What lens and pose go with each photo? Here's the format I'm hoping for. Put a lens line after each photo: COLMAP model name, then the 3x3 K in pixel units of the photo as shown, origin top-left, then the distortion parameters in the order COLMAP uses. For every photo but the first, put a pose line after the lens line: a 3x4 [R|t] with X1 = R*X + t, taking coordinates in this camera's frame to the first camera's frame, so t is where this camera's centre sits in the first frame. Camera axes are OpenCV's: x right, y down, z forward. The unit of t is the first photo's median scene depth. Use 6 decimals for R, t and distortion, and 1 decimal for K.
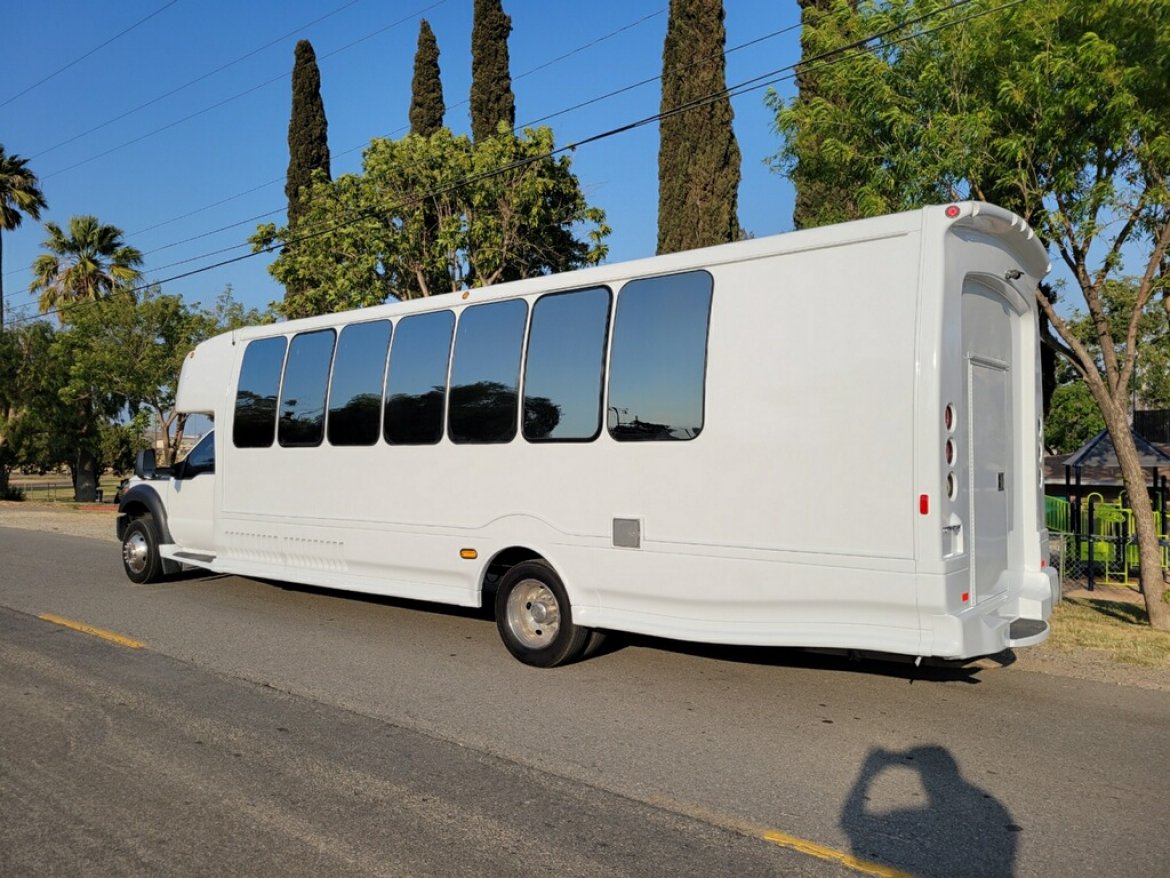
lens RADIAL K [[875.9, 0, 580.2], [0, 875.9, 440.8], [0, 0, 1]] dist [0.054402, -0.030725]
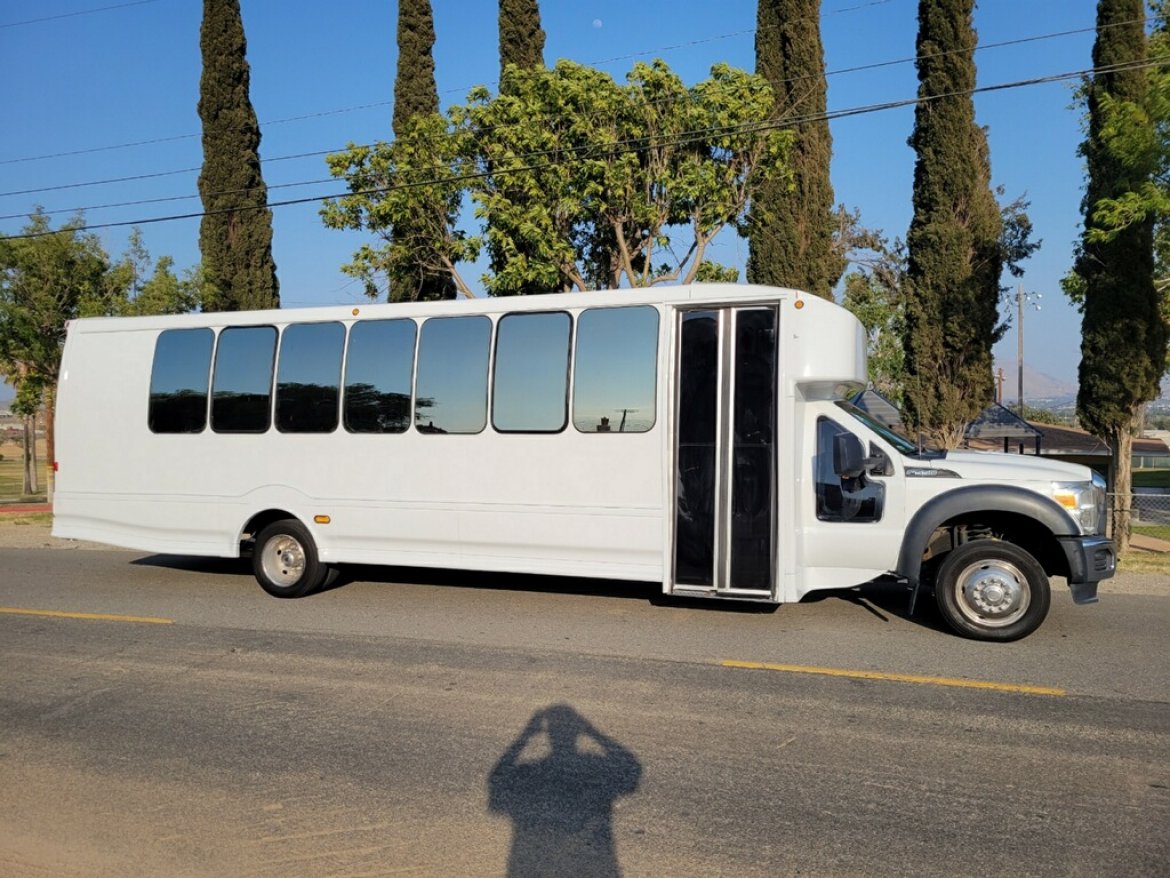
lens RADIAL K [[875.9, 0, 578.6], [0, 875.9, 440.8], [0, 0, 1]] dist [0.054402, -0.030725]
pose [[0.934662, -0.016749, 0.355144, -0.562427], [0.007073, 0.999568, 0.028527, -0.004800], [-0.355468, -0.024151, 0.934376, 0.213442]]
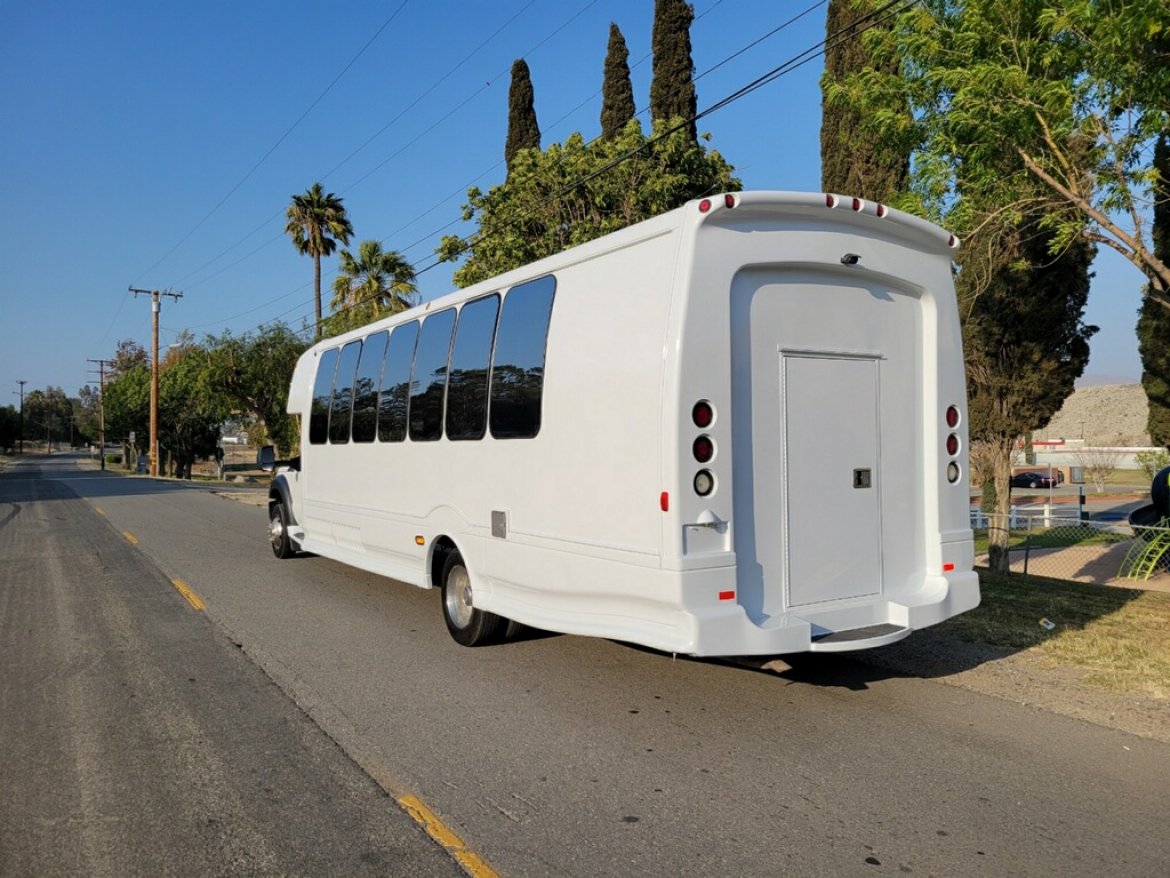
lens RADIAL K [[875.9, 0, 589.0], [0, 875.9, 448.7], [0, 0, 1]] dist [0.054402, -0.030725]
pose [[0.949060, -0.005465, -0.315048, 0.193200], [0.012154, 0.999740, 0.019271, -0.002854], [0.314861, -0.022119, 0.948880, 0.007712]]
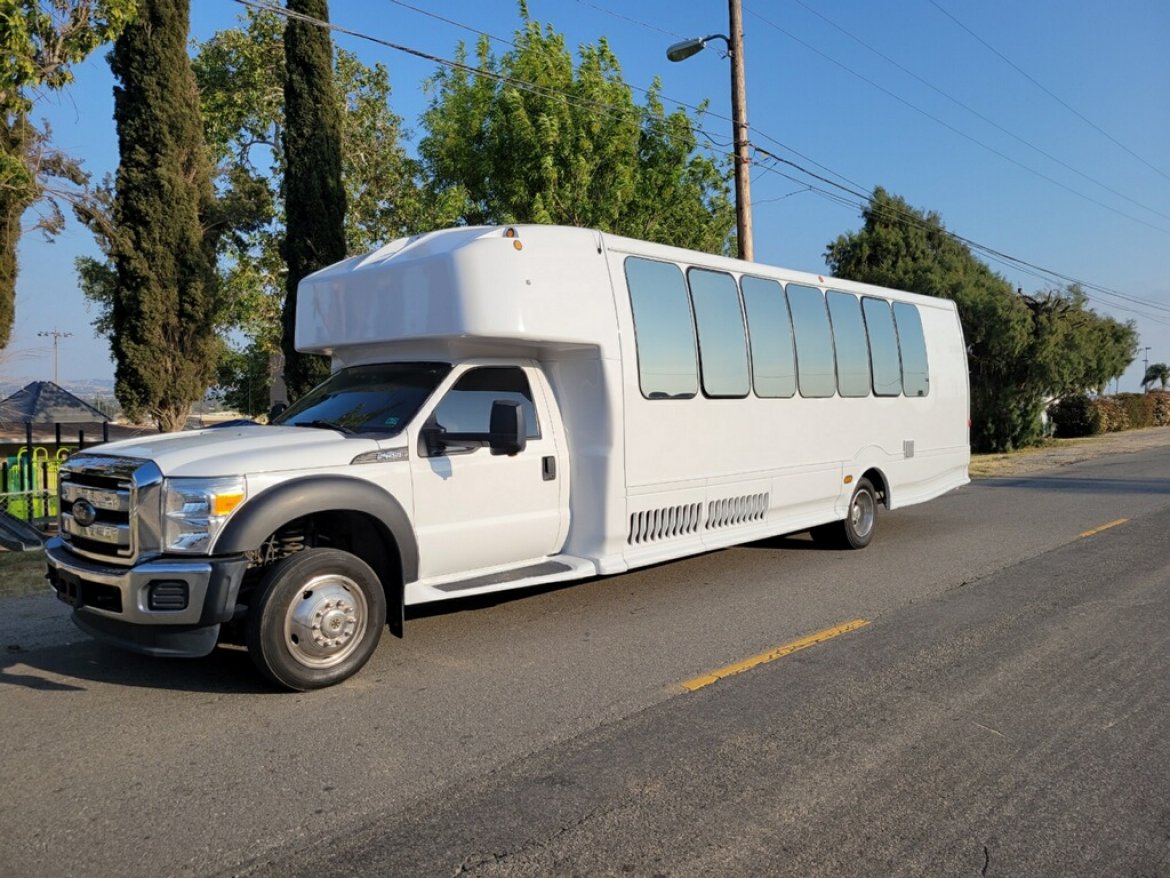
lens RADIAL K [[875.9, 0, 585.5], [0, 875.9, 438.1], [0, 0, 1]] dist [0.054402, -0.030725]
pose [[0.066942, -0.036347, 0.997095, -0.676904], [-0.005446, 0.999308, 0.036793, 0.008248], [-0.997742, -0.007893, 0.066698, 0.594639]]
